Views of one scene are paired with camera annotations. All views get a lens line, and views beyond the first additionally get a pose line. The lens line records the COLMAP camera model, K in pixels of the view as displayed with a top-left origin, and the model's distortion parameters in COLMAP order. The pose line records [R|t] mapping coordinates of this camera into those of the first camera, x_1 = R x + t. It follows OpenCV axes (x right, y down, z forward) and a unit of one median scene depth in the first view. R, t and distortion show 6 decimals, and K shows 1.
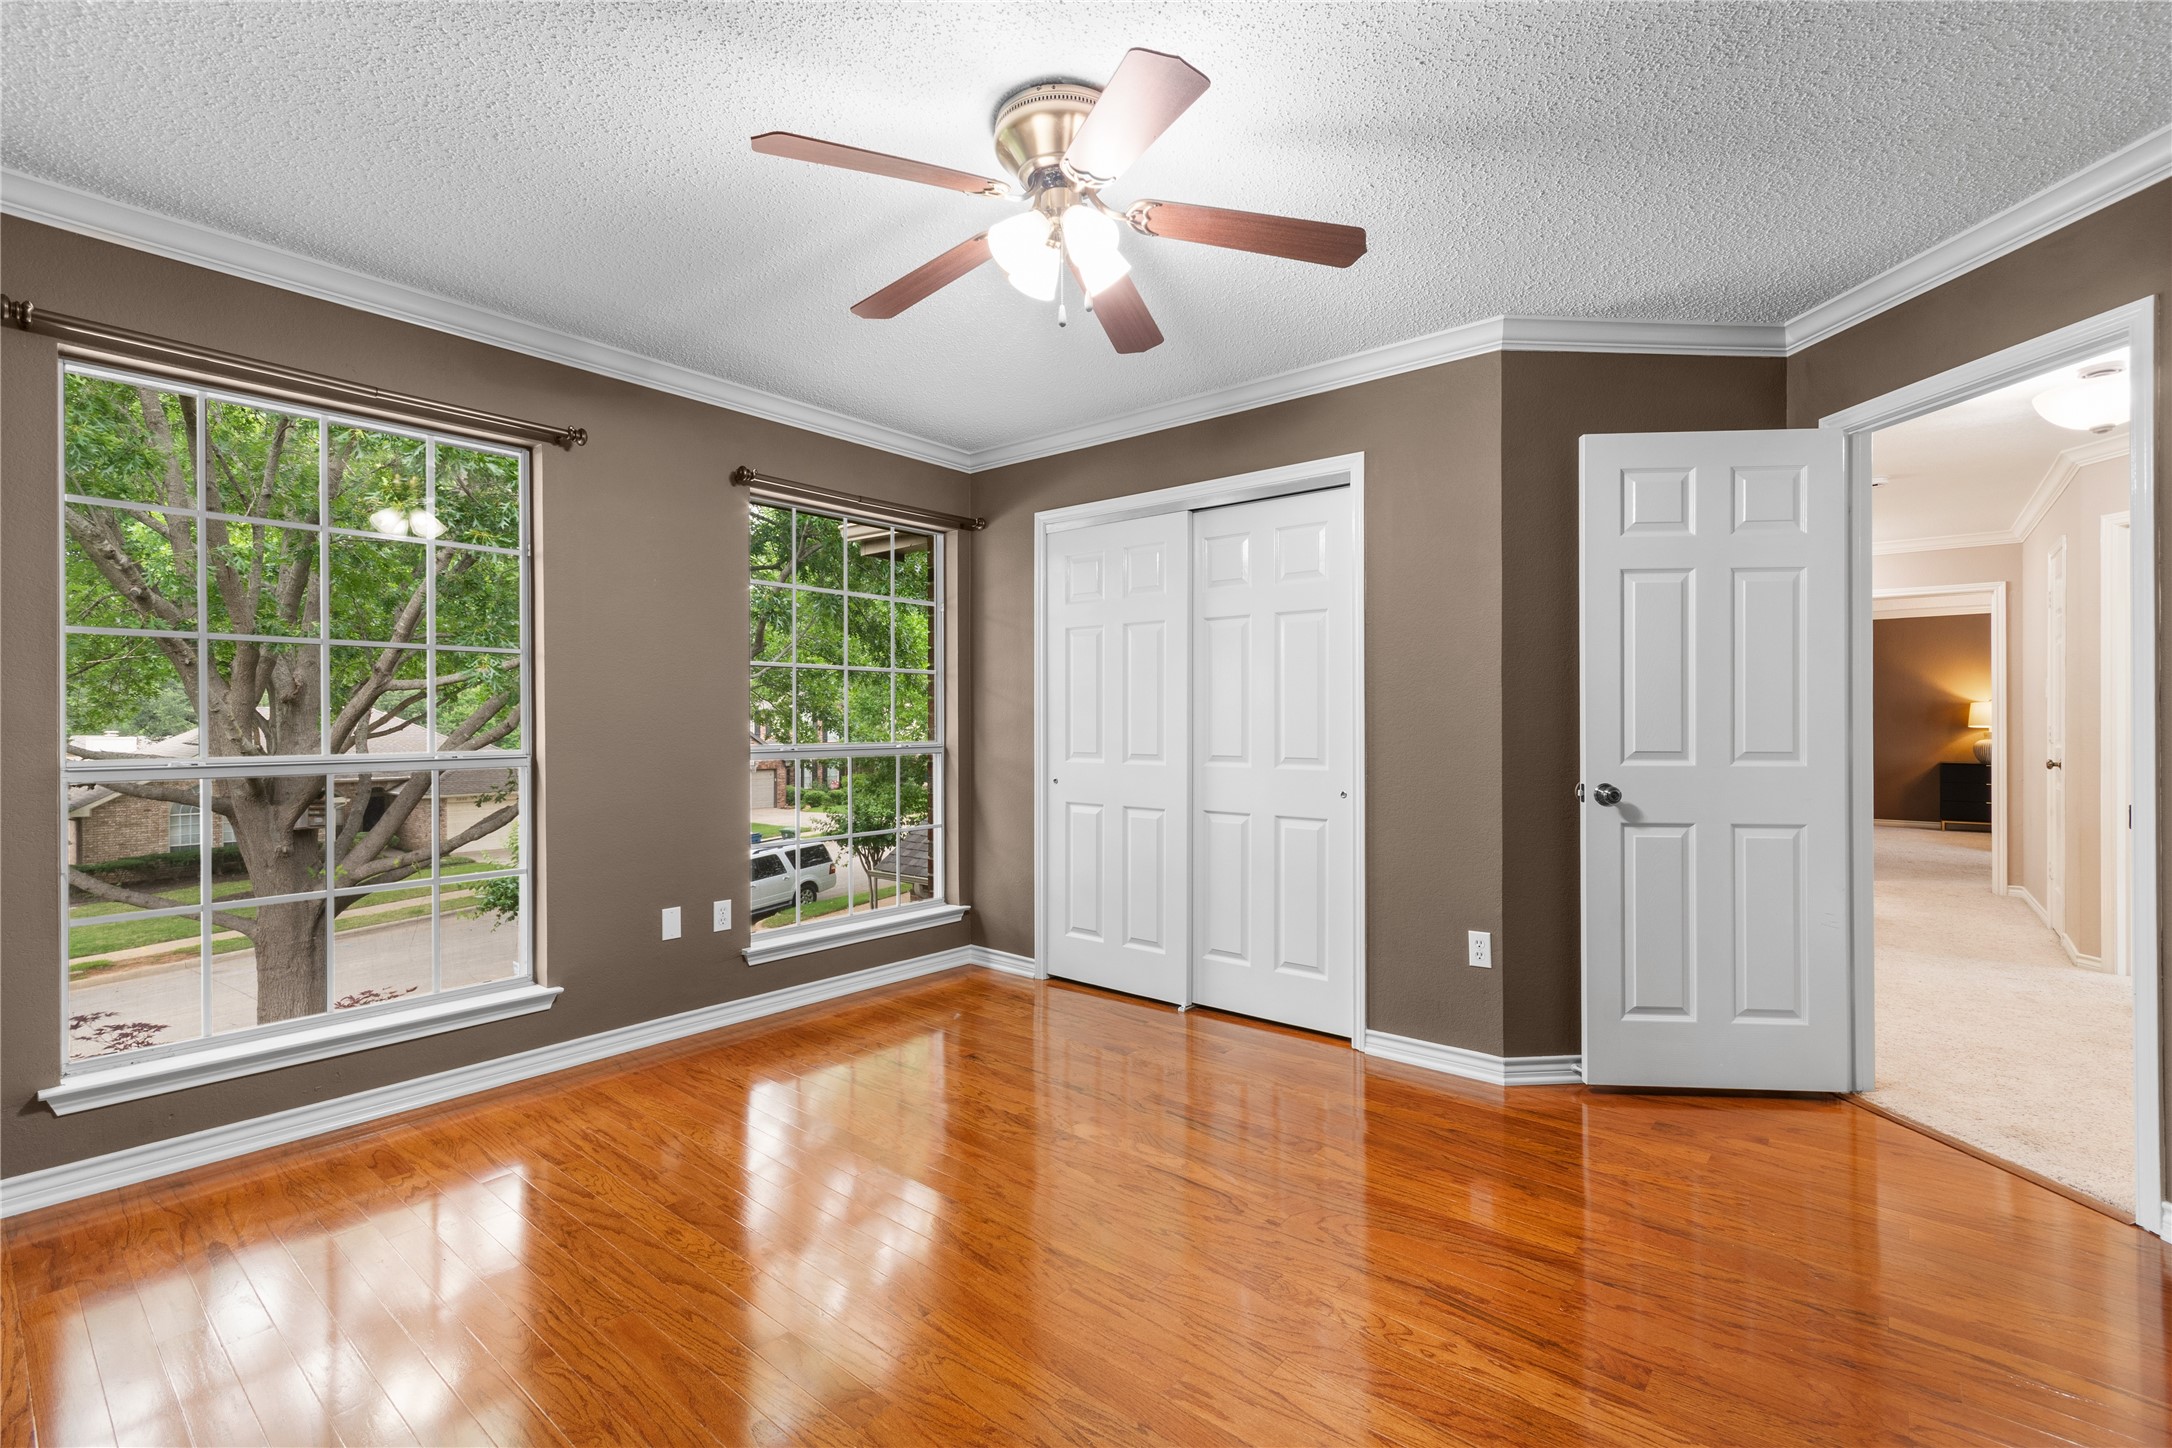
lens RADIAL K [[961.7, 0, 1082.4], [0, 961.7, 729.0], [0, 0, 1]] dist [0.006777, -0.001468]
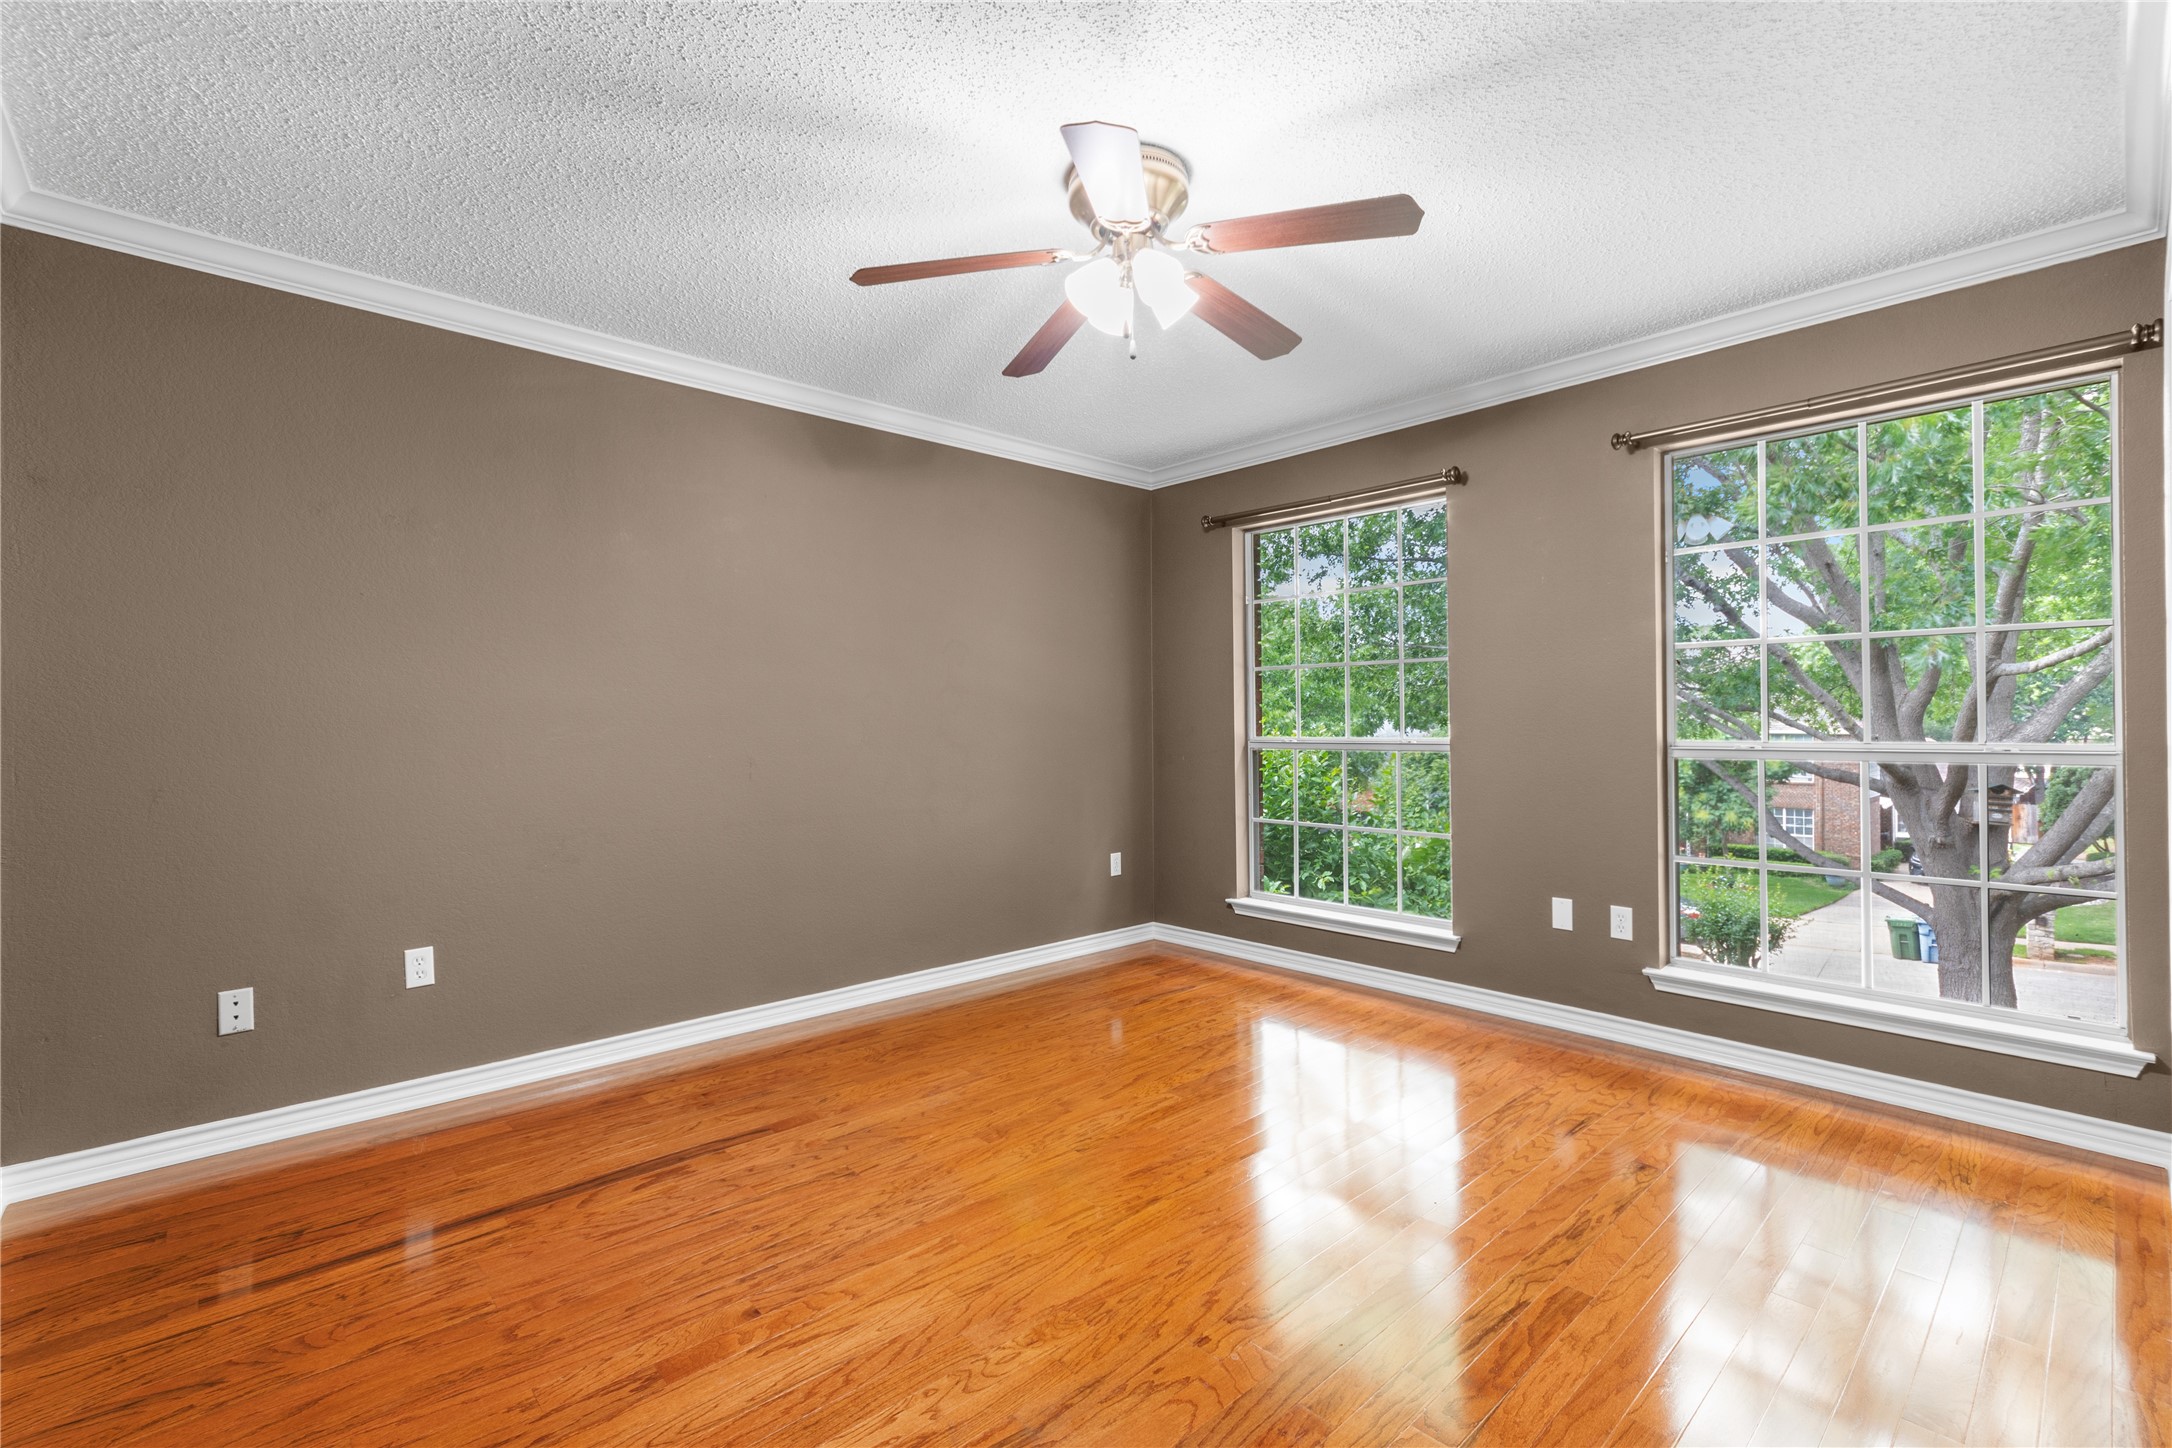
lens RADIAL K [[961.7, 0, 1085.2], [0, 961.7, 720.6], [0, 0, 1]] dist [0.006777, -0.001468]
pose [[-0.143354, -0.002197, -0.989669, 0.805175], [0.004116, 0.999988, -0.002817, 0.001413], [0.989663, -0.004478, -0.143343, 0.821465]]
